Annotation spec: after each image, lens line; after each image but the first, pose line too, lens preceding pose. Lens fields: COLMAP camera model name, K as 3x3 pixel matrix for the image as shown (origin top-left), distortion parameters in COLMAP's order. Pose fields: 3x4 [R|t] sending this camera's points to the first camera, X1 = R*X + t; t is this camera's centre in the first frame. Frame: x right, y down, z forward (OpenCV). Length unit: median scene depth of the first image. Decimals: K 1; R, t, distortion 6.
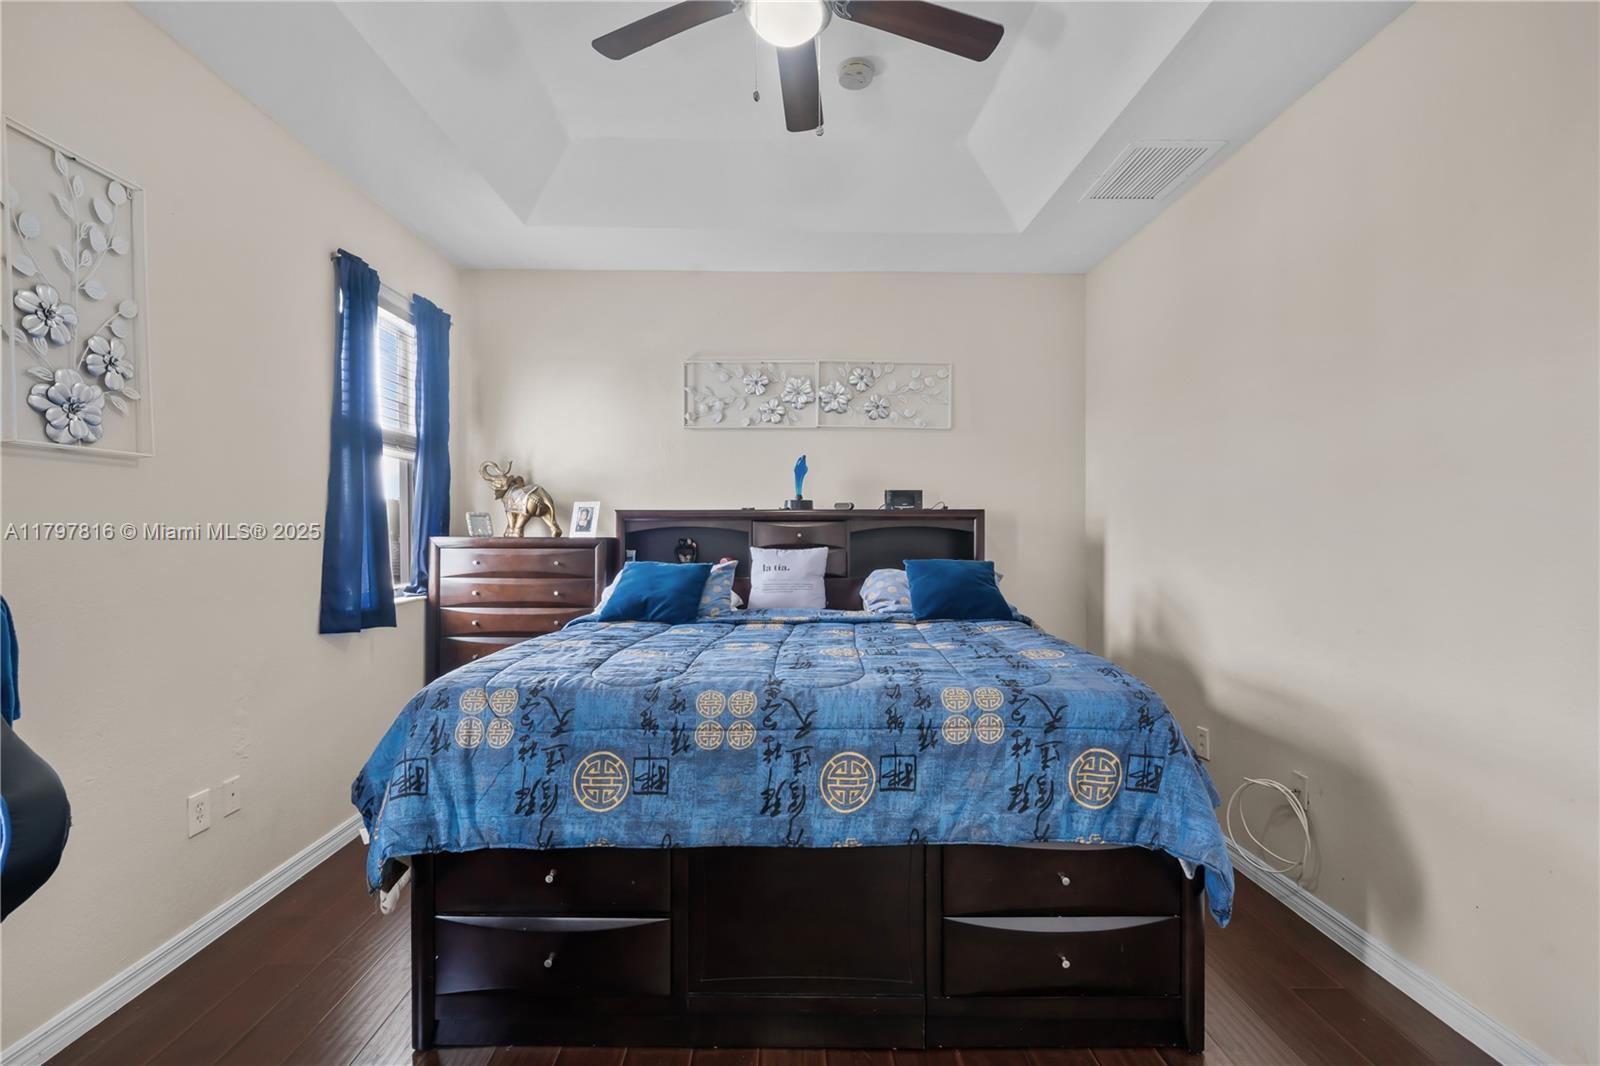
lens RADIAL K [[733.2, 0, 791.6], [0, 733.2, 538.2], [0, 0, 1]] dist [0.004333, -0.000041]
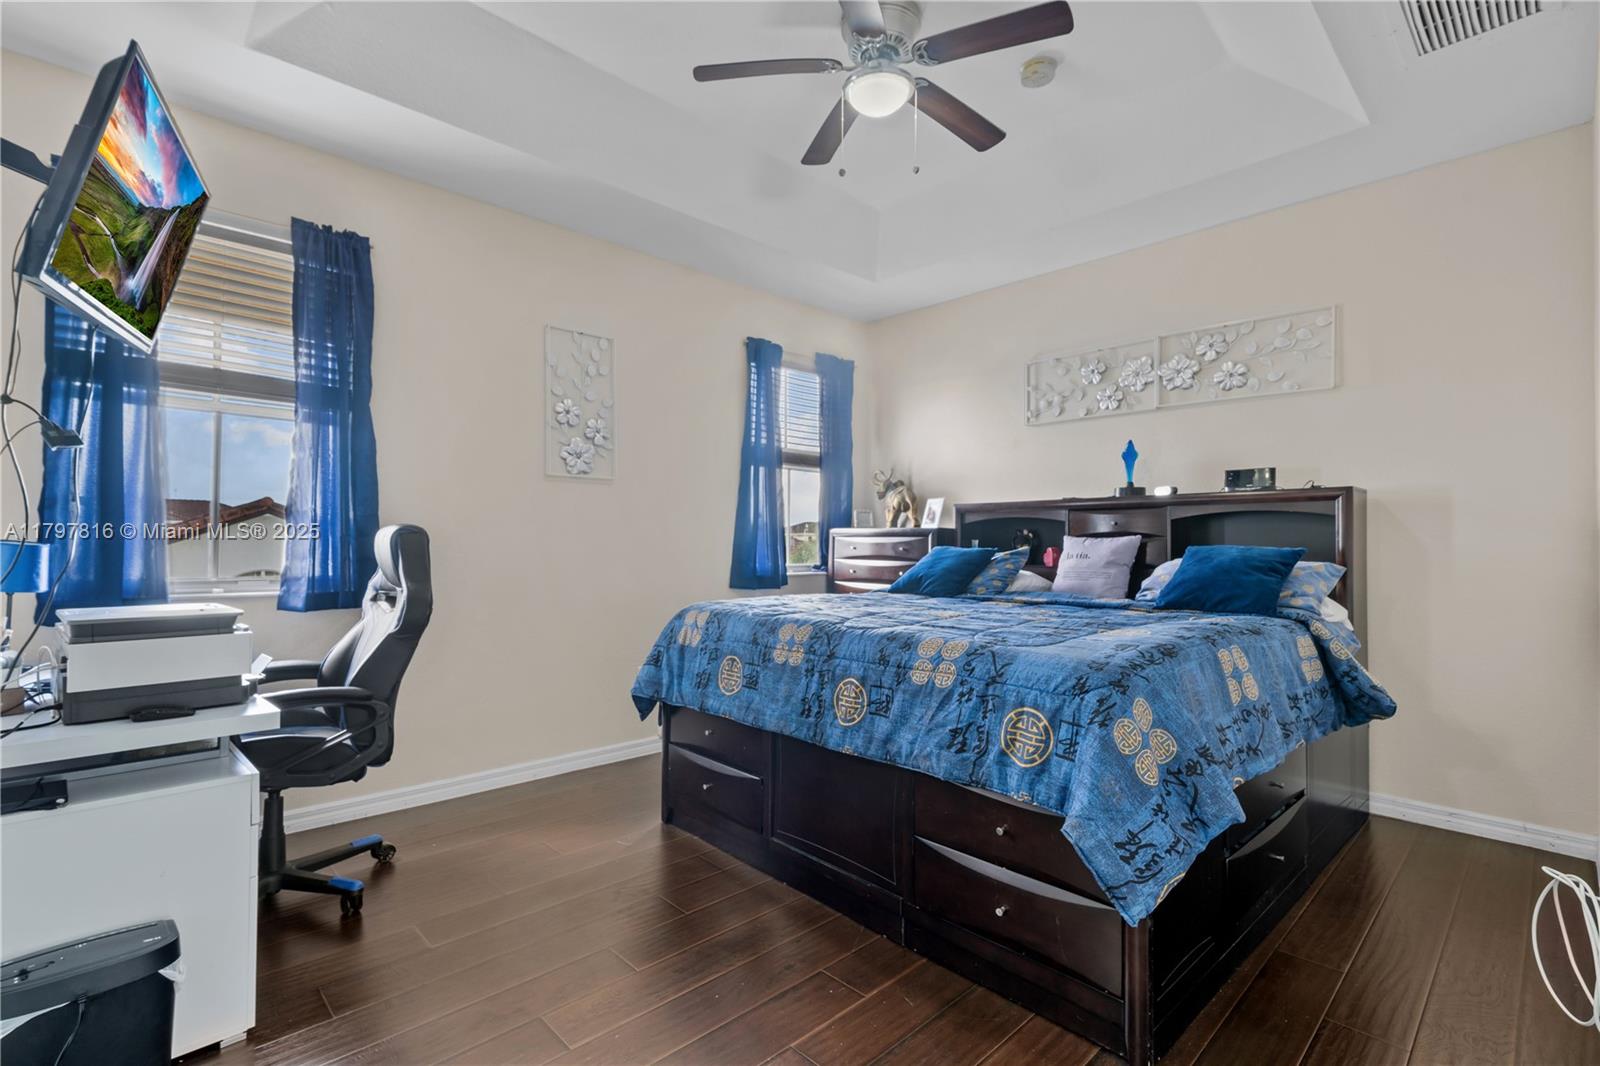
lens RADIAL K [[733.2, 0, 791.6], [0, 733.2, 538.2], [0, 0, 1]] dist [0.004333, -0.000041]
pose [[0.675860, -0.002176, -0.737027, 0.918972], [-0.011322, 0.999847, -0.013334, 0.069679], [0.736943, 0.017357, 0.675732, 0.076055]]
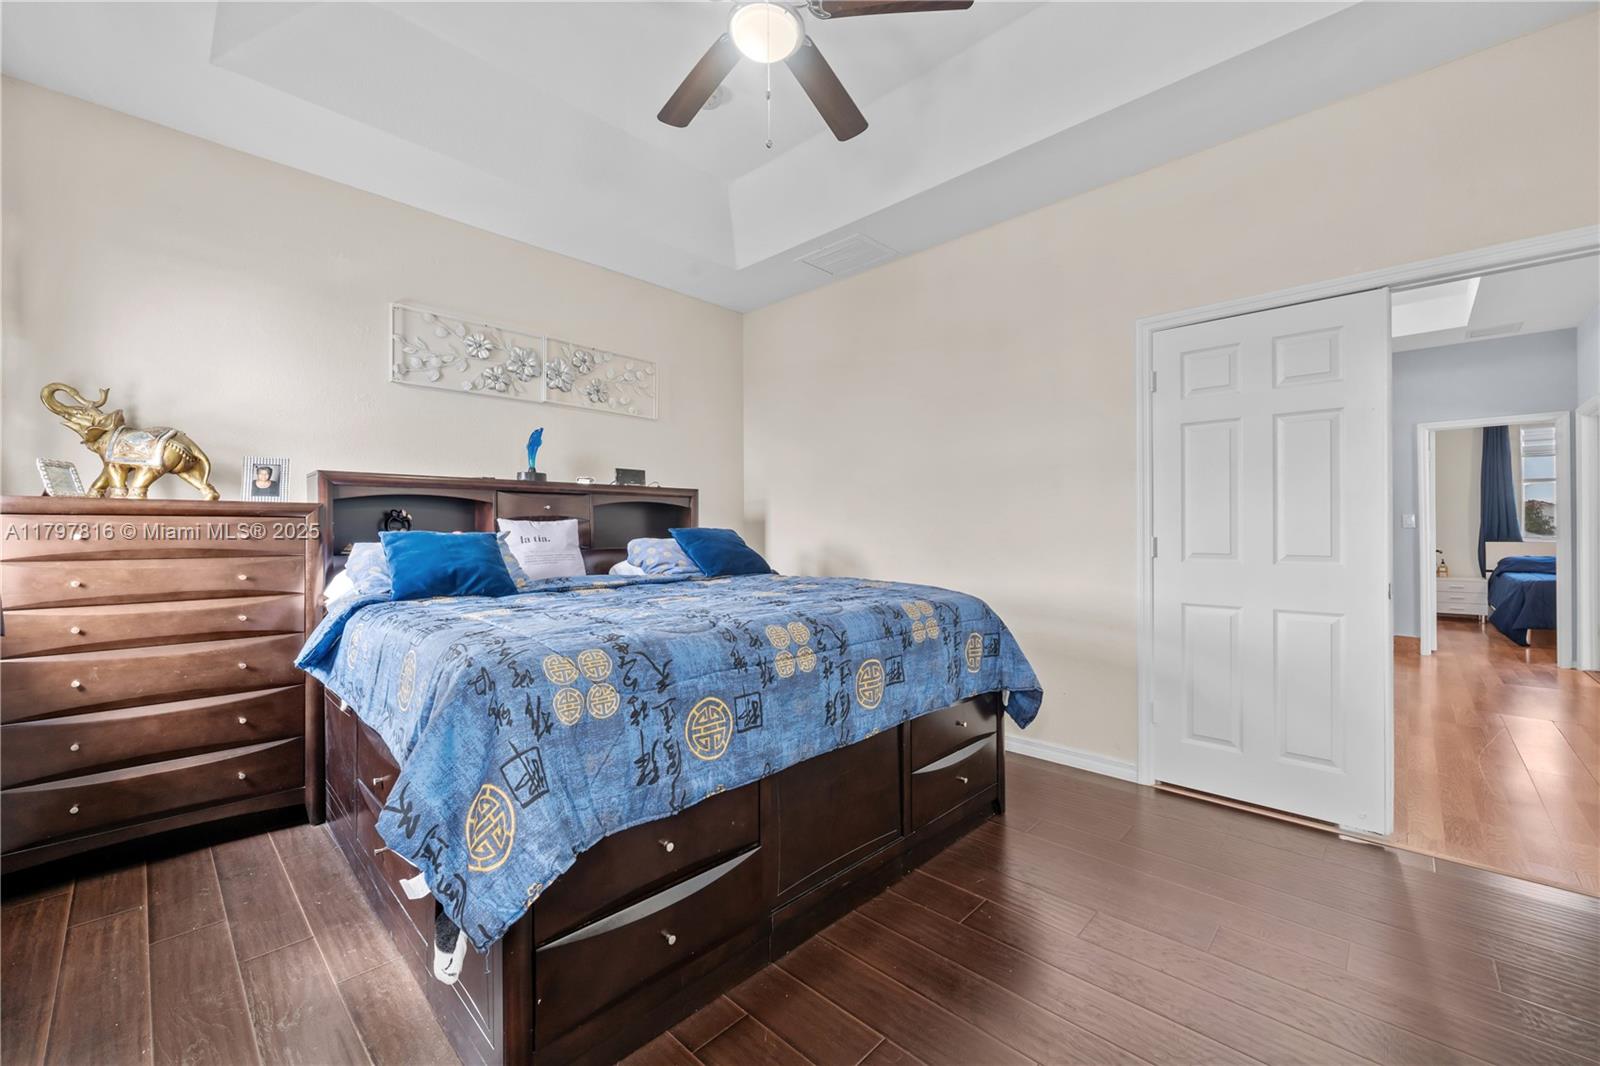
lens RADIAL K [[636.5, 0, 795.8], [0, 636.5, 527.8], [0, 0, 1]] dist [-0.000779, -0.000057]
pose [[0.705586, -0.000756, 0.708624, -0.767269], [0.010535, 0.999900, -0.009423, 0.075337], [-0.708546, 0.014115, 0.705524, 0.319966]]
